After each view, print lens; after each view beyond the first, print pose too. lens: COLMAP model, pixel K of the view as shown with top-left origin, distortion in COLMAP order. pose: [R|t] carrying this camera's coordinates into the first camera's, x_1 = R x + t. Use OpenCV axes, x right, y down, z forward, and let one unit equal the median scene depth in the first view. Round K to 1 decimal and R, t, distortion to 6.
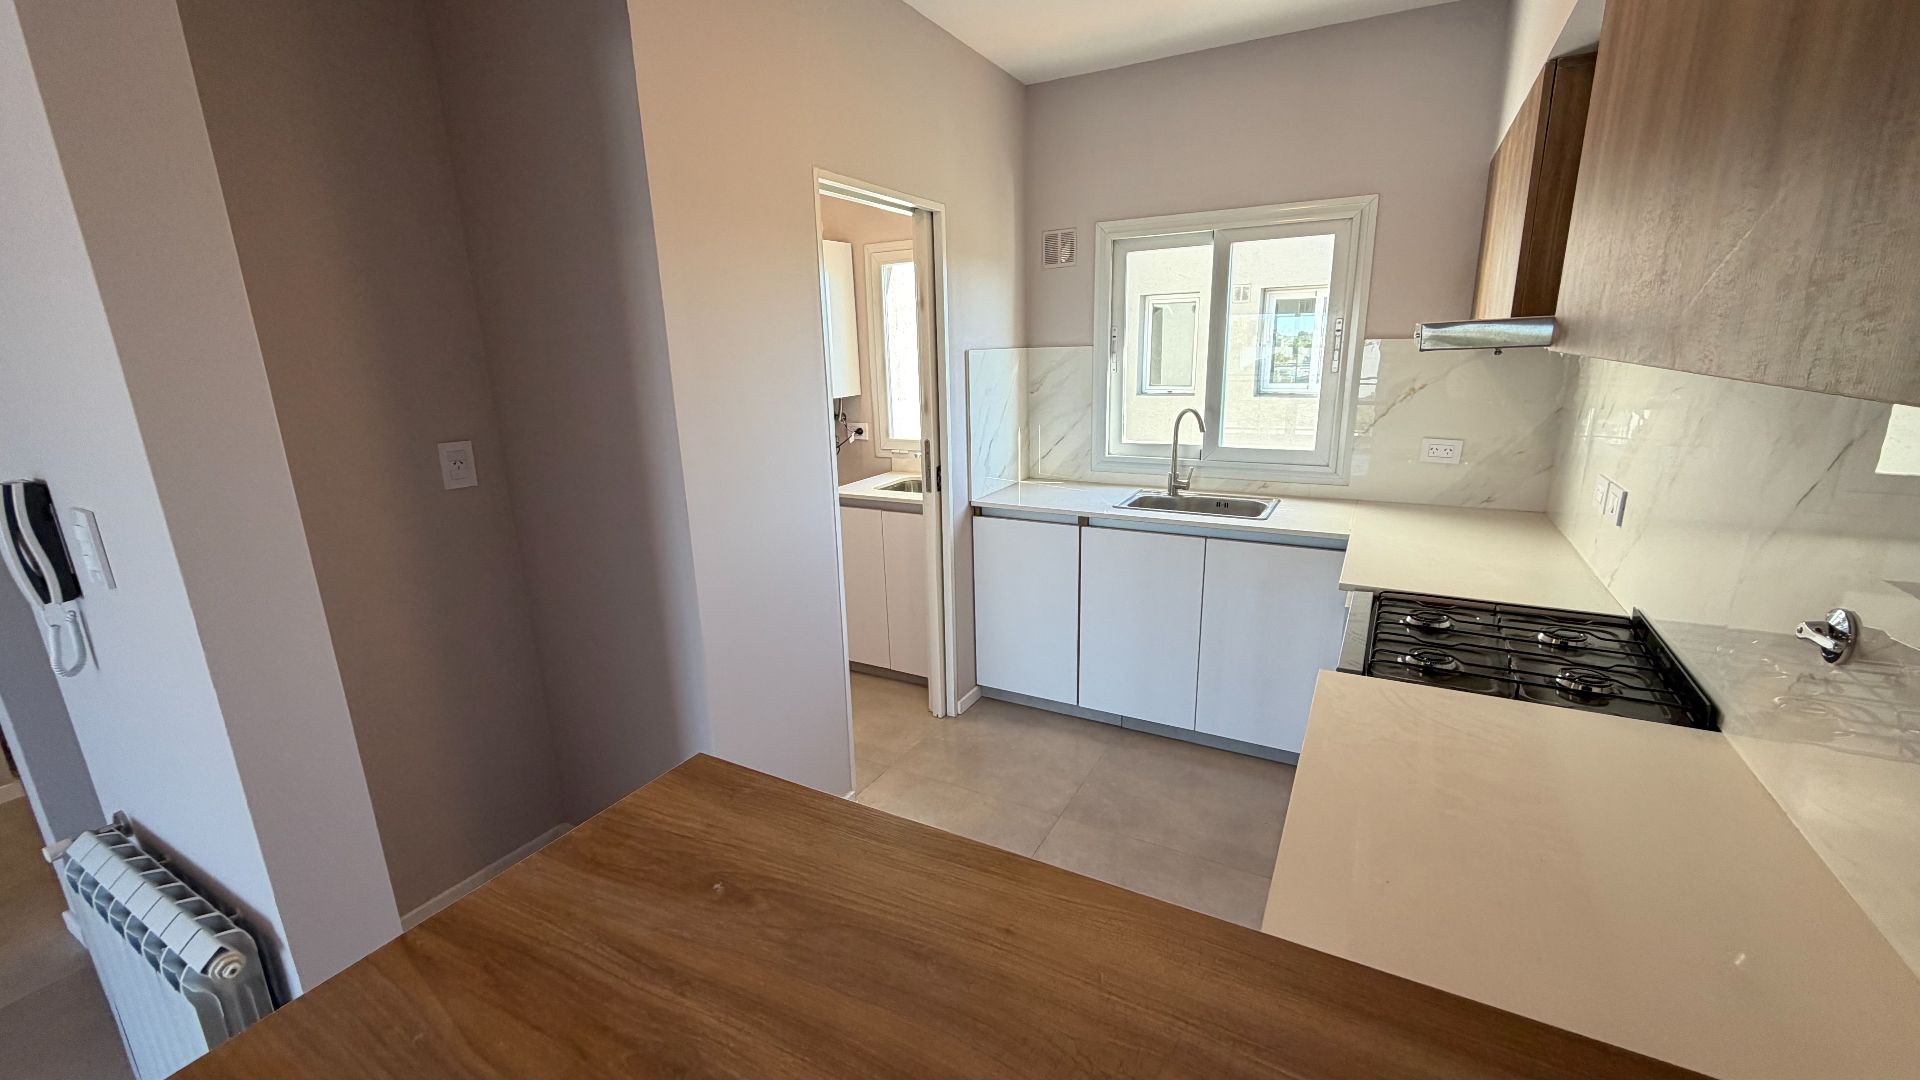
lens RADIAL K [[765.9, 0, 955.5], [0, 765.9, 541.5], [0, 0, 1]] dist [0.001008, 0.000054]
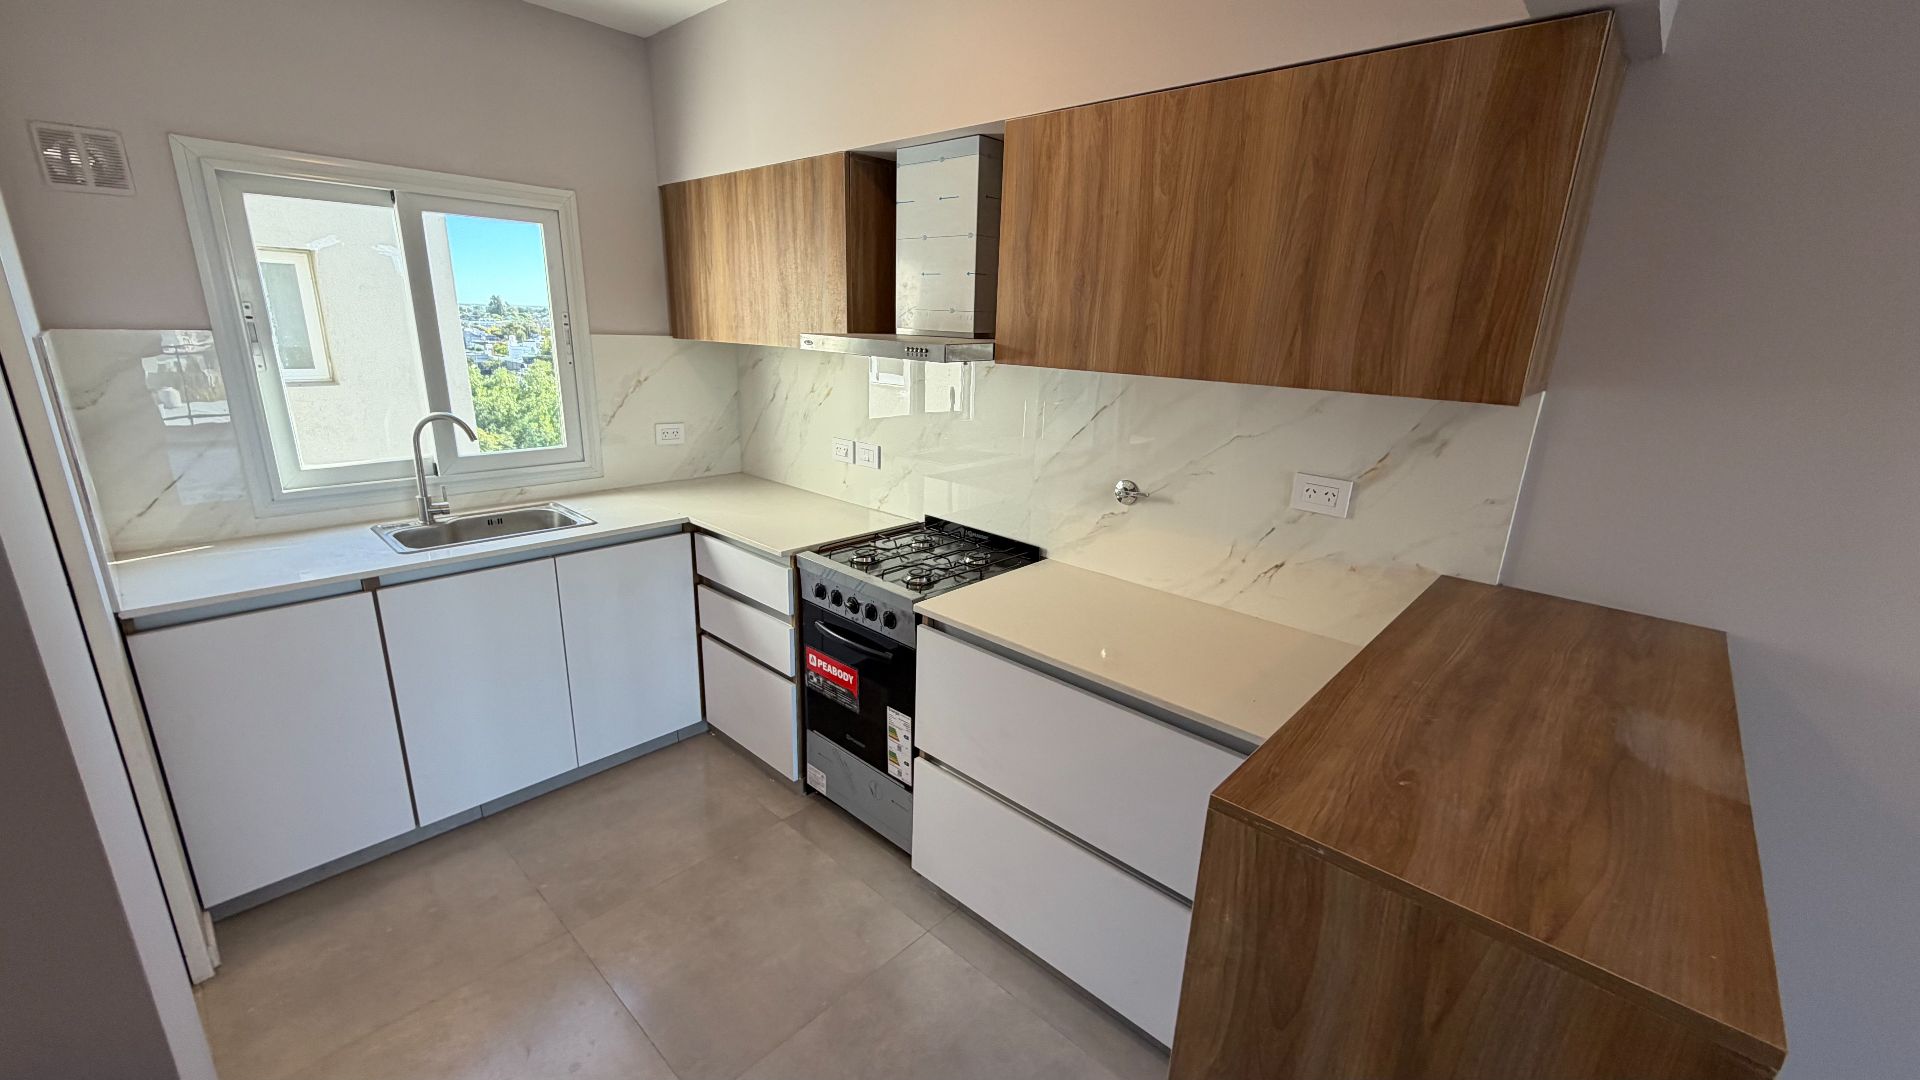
lens RADIAL K [[765.9, 0, 955.5], [0, 765.9, 541.5], [0, 0, 1]] dist [0.001008, 0.000054]
pose [[0.234426, -0.236192, 0.943005, -0.363918], [0.205980, 0.960079, 0.189263, -0.085998], [-0.950061, 0.149872, 0.273719, 0.281315]]
